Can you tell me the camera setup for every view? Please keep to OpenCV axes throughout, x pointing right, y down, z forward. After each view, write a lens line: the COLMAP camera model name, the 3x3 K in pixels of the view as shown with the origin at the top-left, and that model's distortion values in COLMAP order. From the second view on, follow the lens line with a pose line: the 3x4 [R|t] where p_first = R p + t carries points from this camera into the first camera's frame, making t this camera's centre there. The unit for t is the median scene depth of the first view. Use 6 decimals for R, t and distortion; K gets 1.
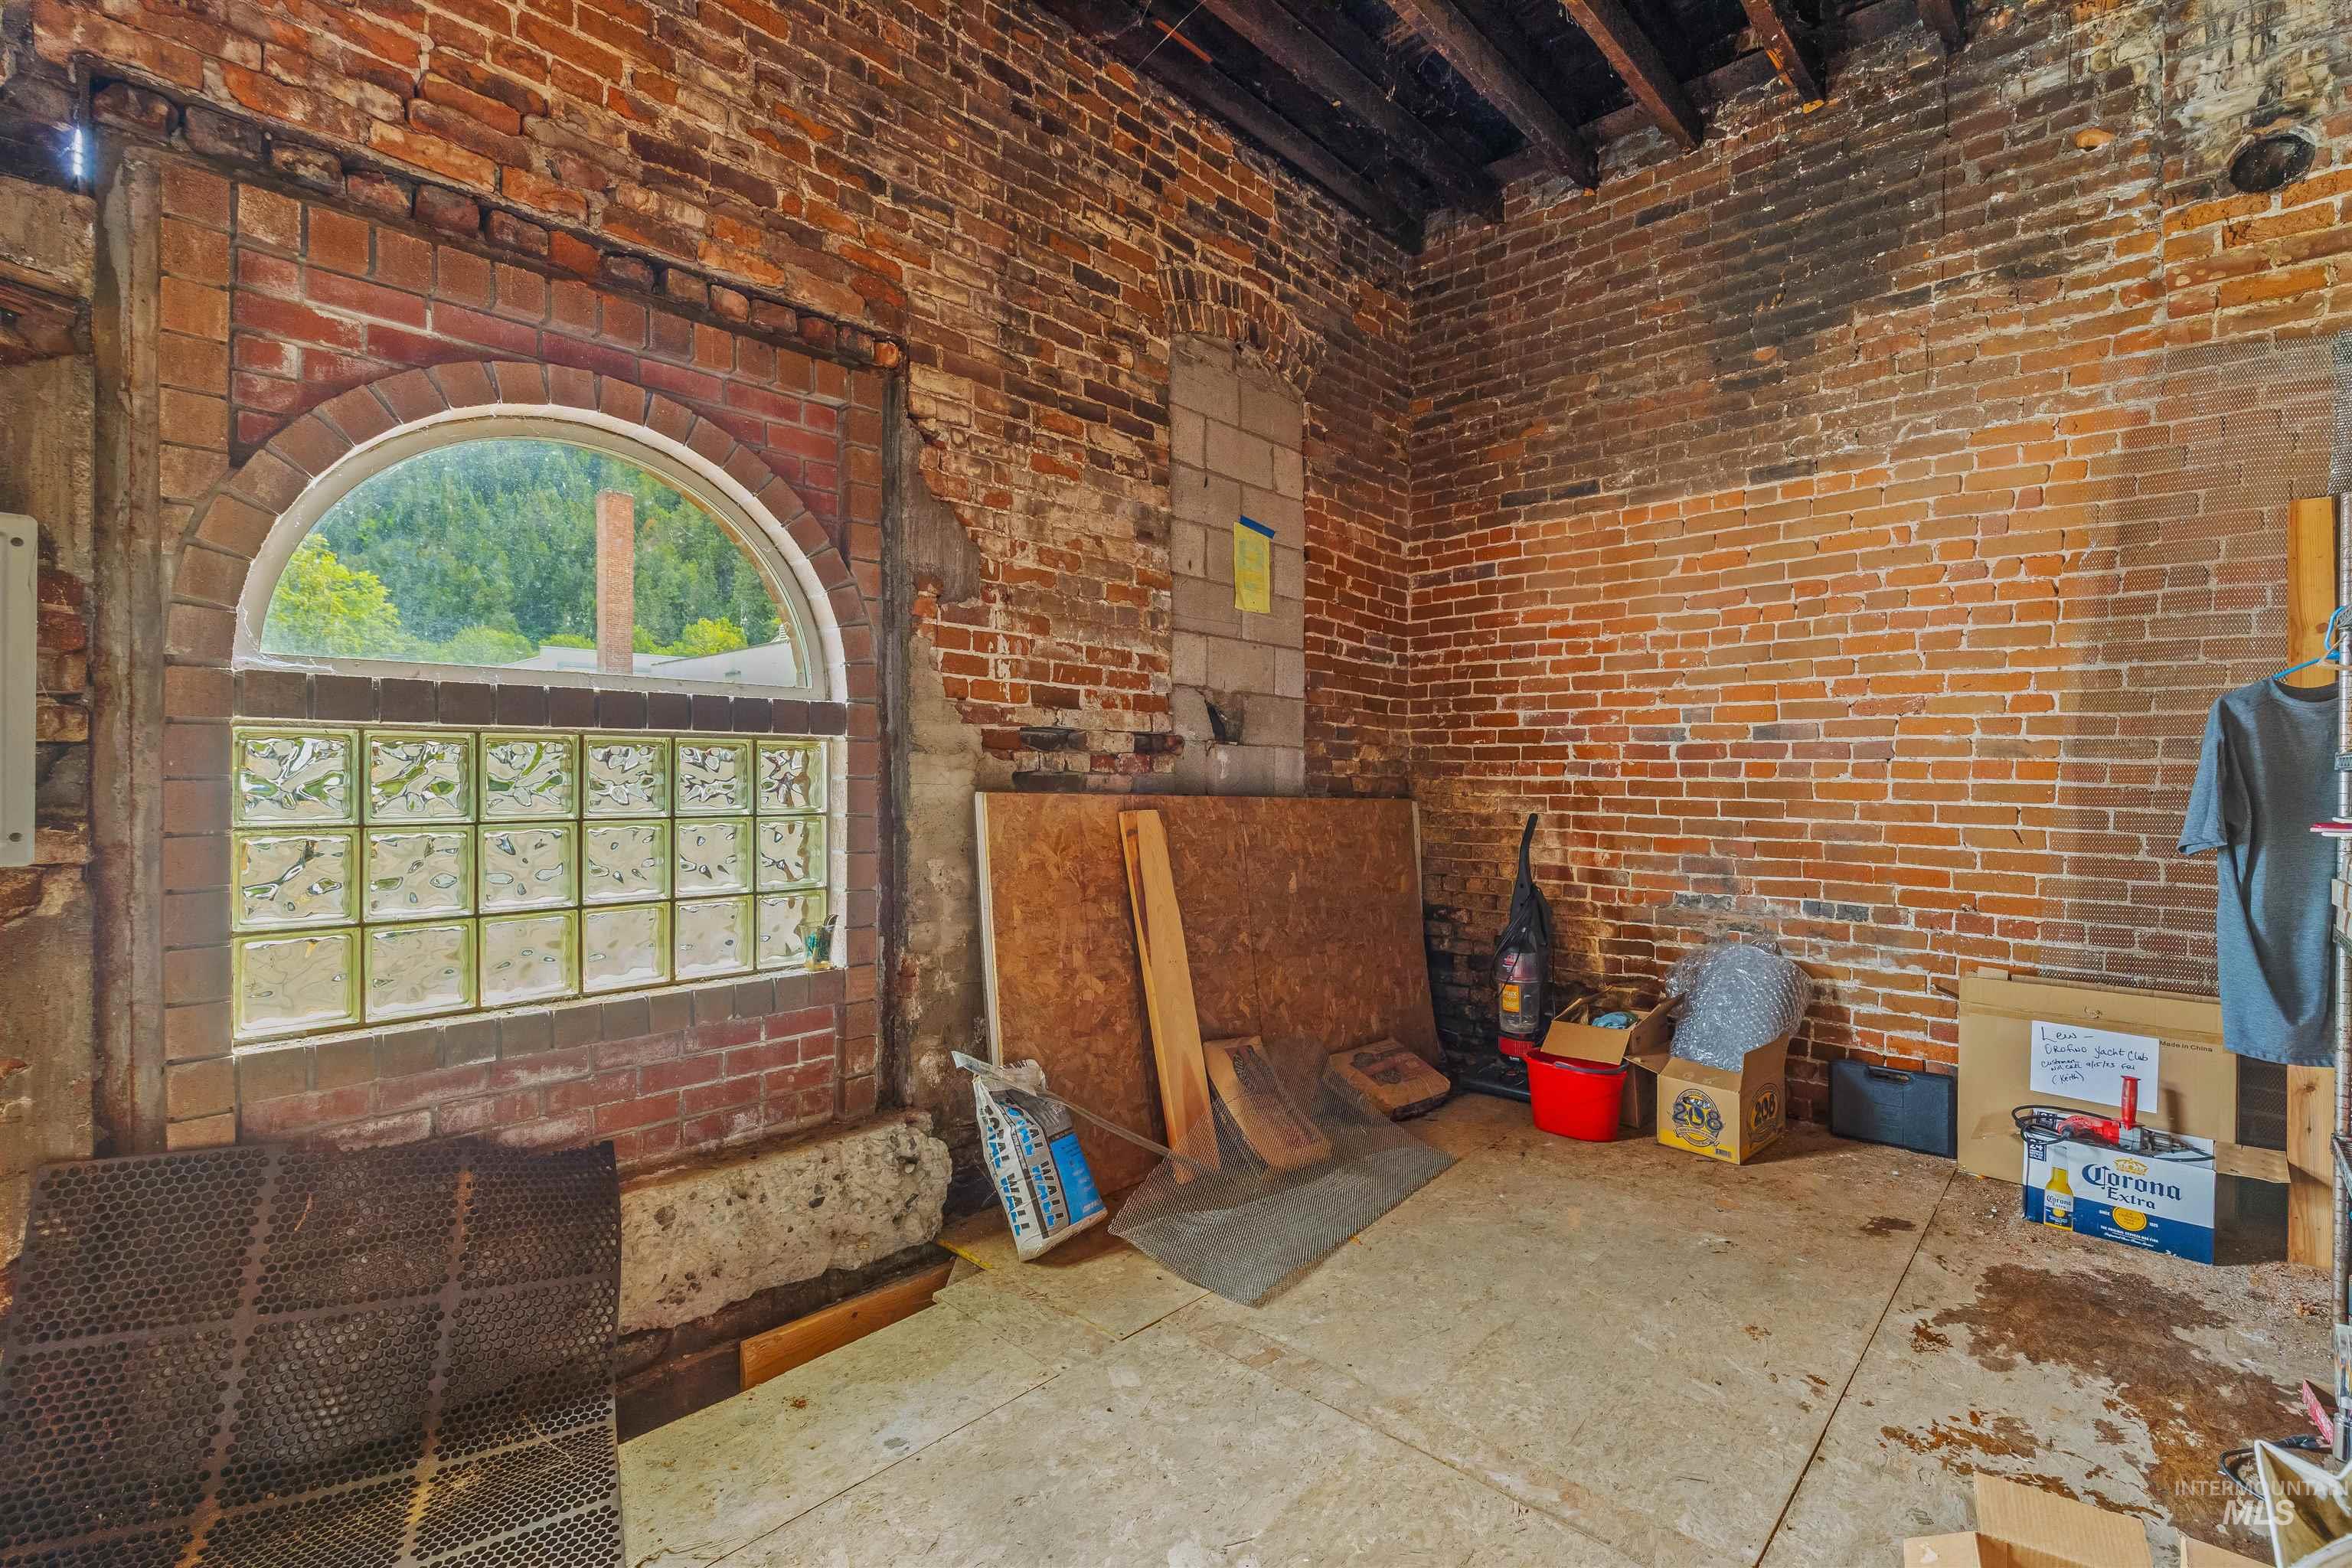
lens RADIAL K [[1037.4, 0, 1179.4], [0, 1037.4, 774.3], [0, 0, 1]] dist [-0.001395, -0.000413]
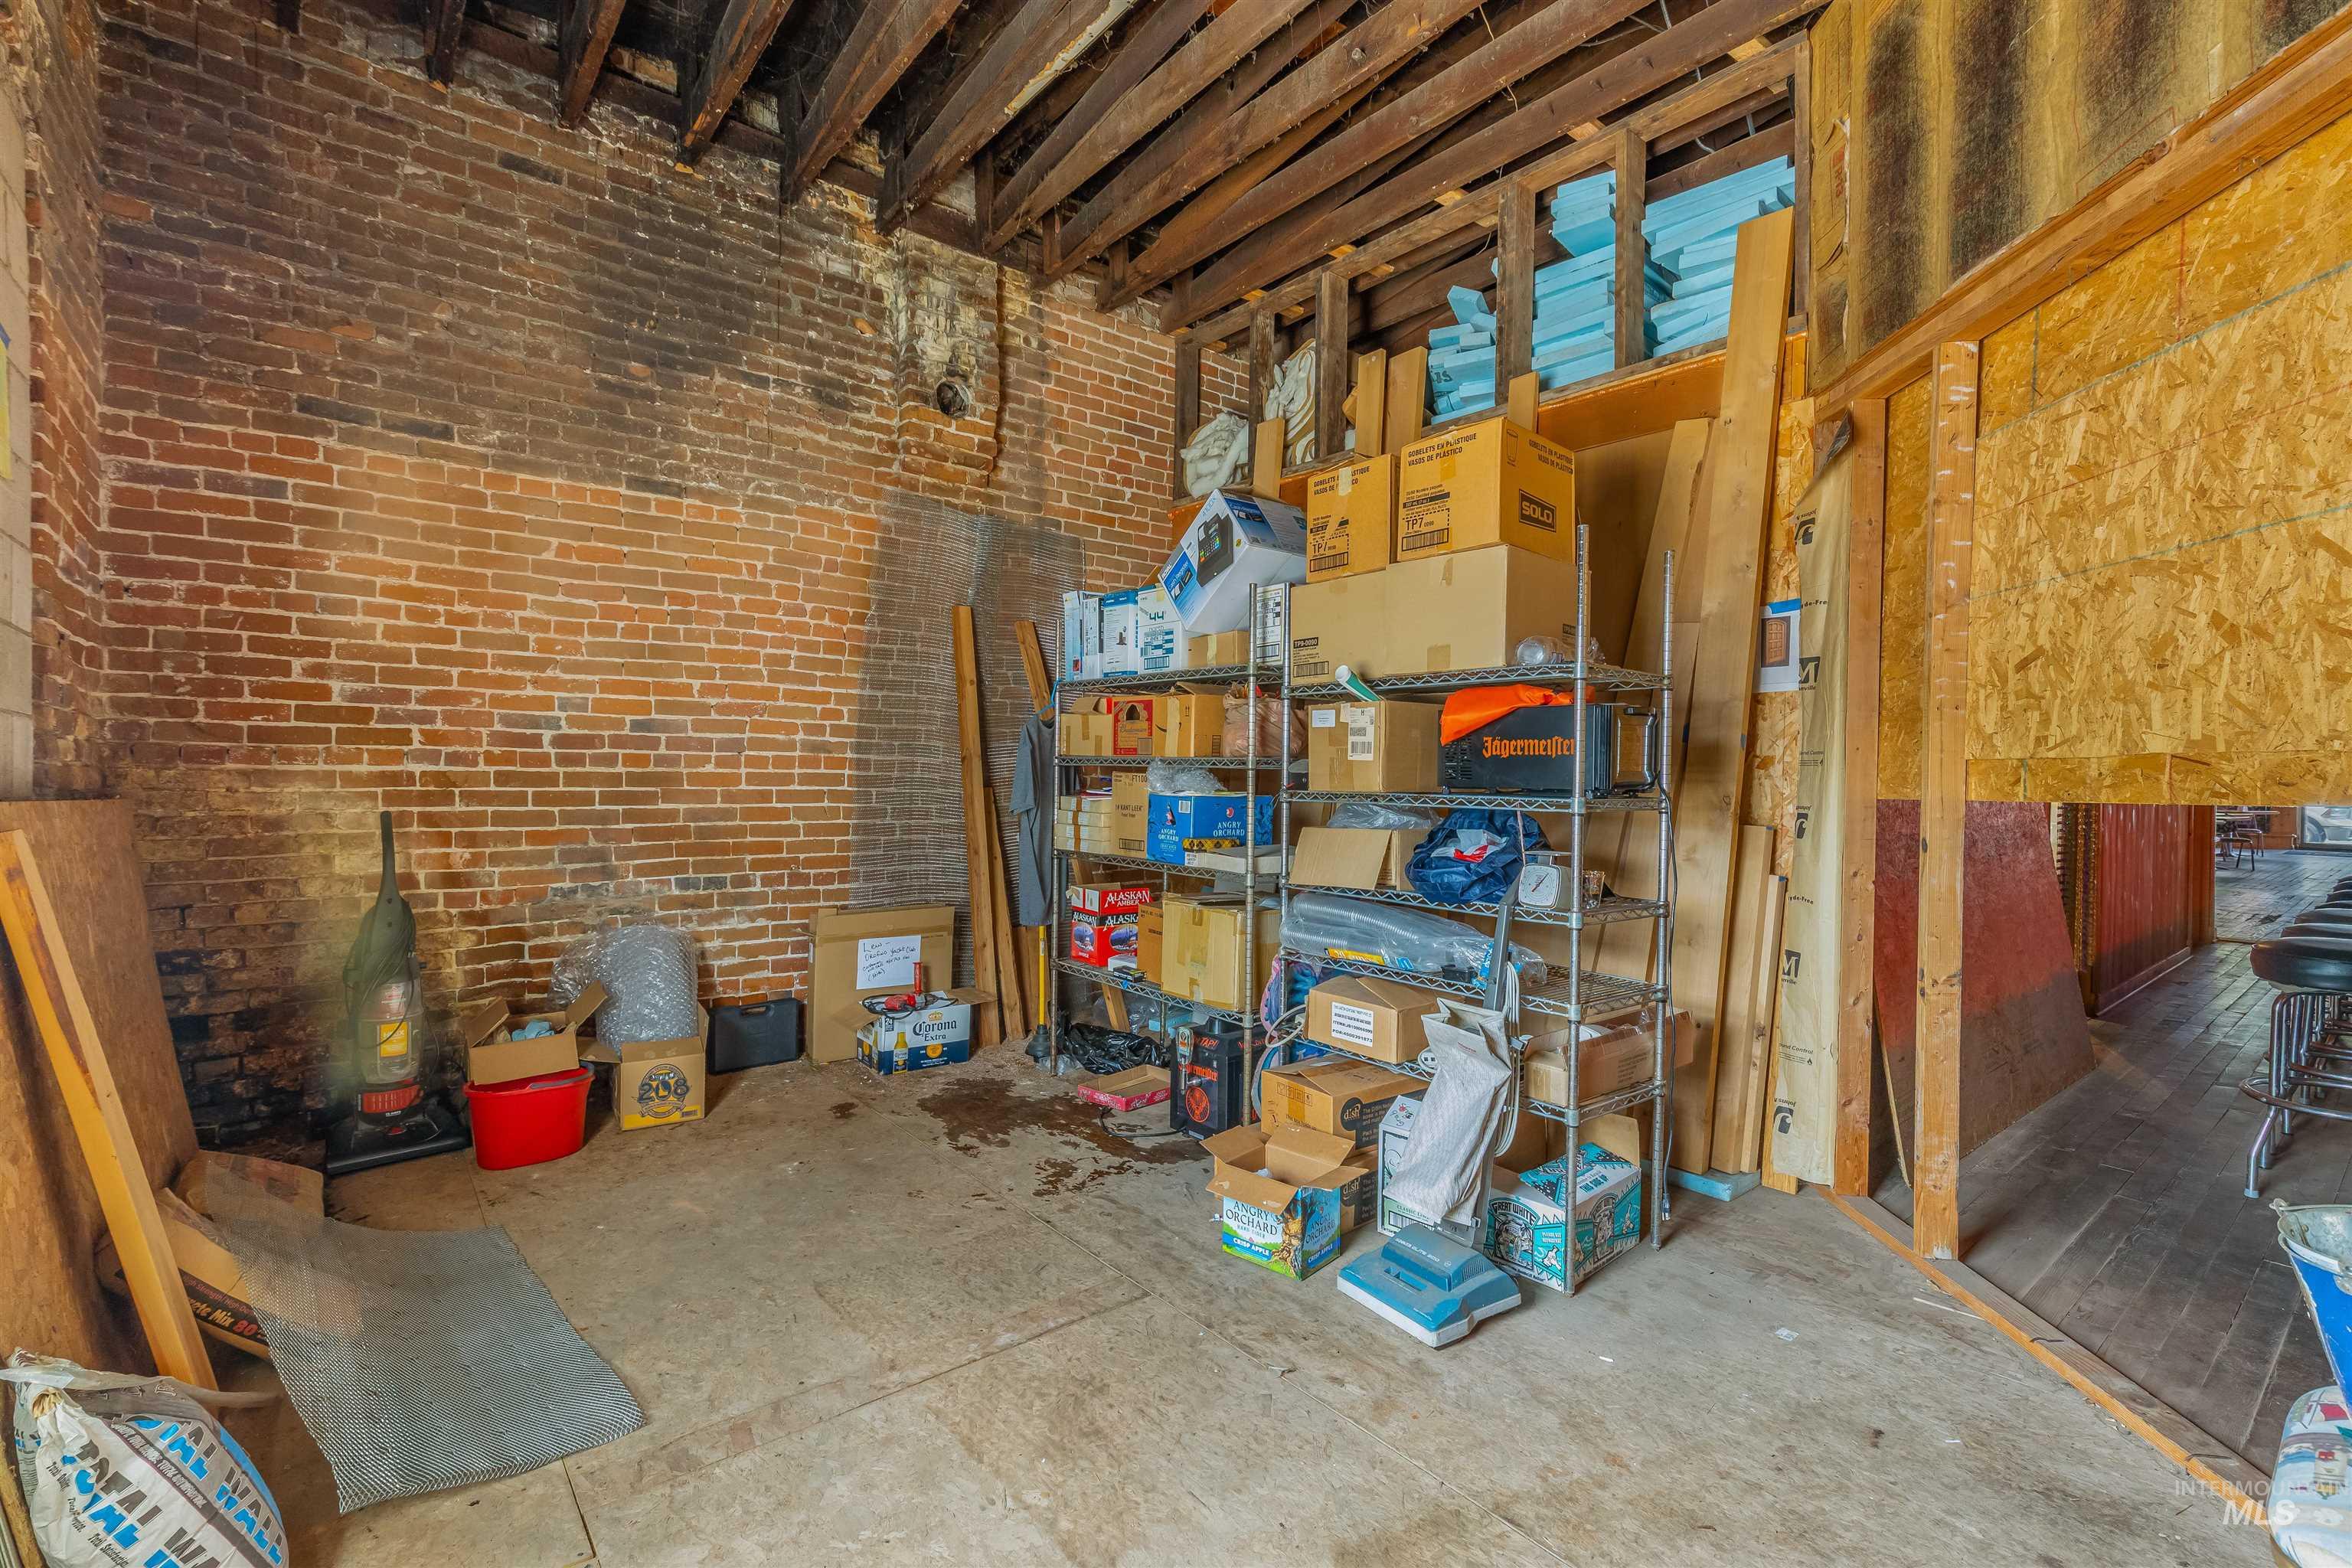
lens RADIAL K [[1037.4, 0, 1179.4], [0, 1037.4, 774.3], [0, 0, 1]] dist [-0.001395, -0.000413]
pose [[0.139740, -0.006533, 0.990167, -0.420742], [-0.007107, 0.999946, 0.007601, -0.002077], [-0.990163, -0.008099, 0.139686, 0.301116]]
